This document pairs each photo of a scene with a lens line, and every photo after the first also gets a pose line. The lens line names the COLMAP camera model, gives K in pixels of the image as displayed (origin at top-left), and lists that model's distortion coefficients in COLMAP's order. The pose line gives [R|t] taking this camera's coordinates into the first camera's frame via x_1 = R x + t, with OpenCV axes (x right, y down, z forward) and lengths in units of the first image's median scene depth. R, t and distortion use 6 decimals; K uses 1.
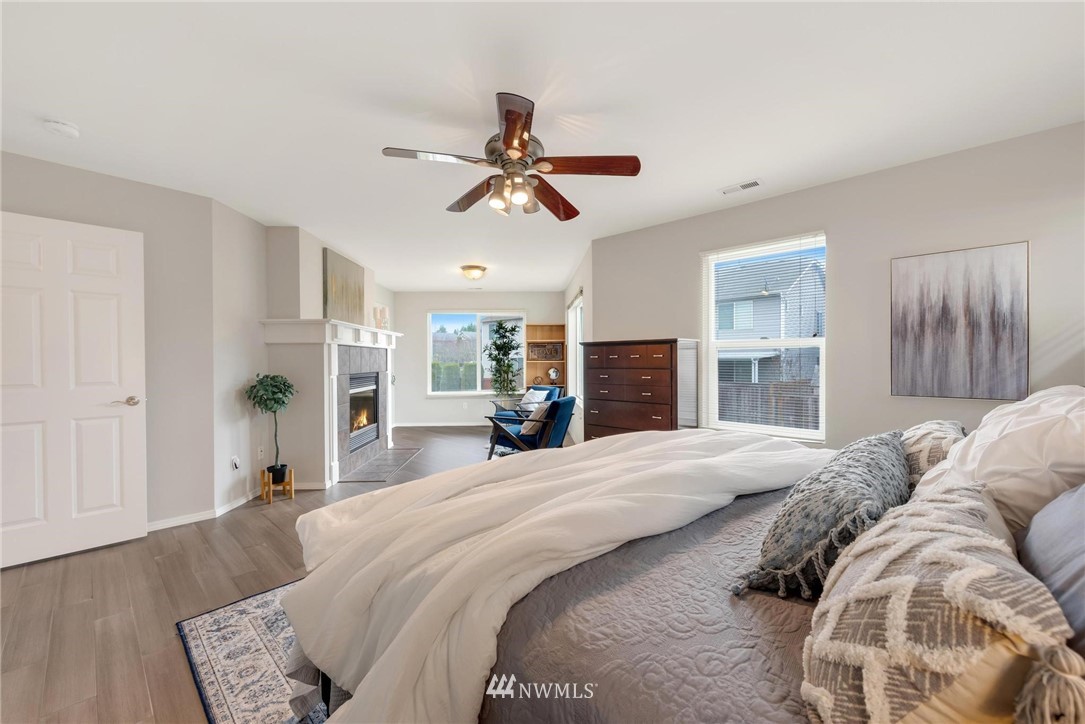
lens RADIAL K [[591.0, 0, 542.0], [0, 591.0, 361.3], [0, 0, 1]] dist [0.005827, -0.000461]
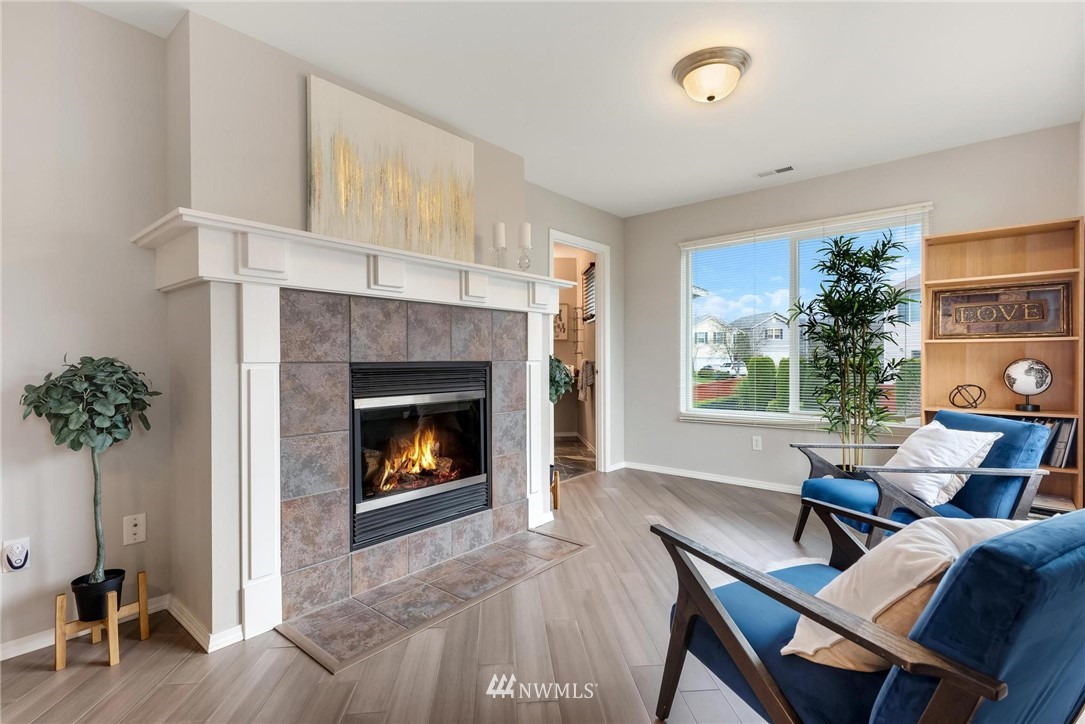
lens RADIAL K [[517.3, 0, 545.9], [0, 517.3, 363.9], [0, 0, 1]] dist [0.004682, -0.000176]
pose [[0.730955, 0.012270, -0.682315, 0.020747], [-0.008541, 0.999925, 0.008831, 0.013280], [0.682372, -0.000628, 0.731005, 0.615230]]
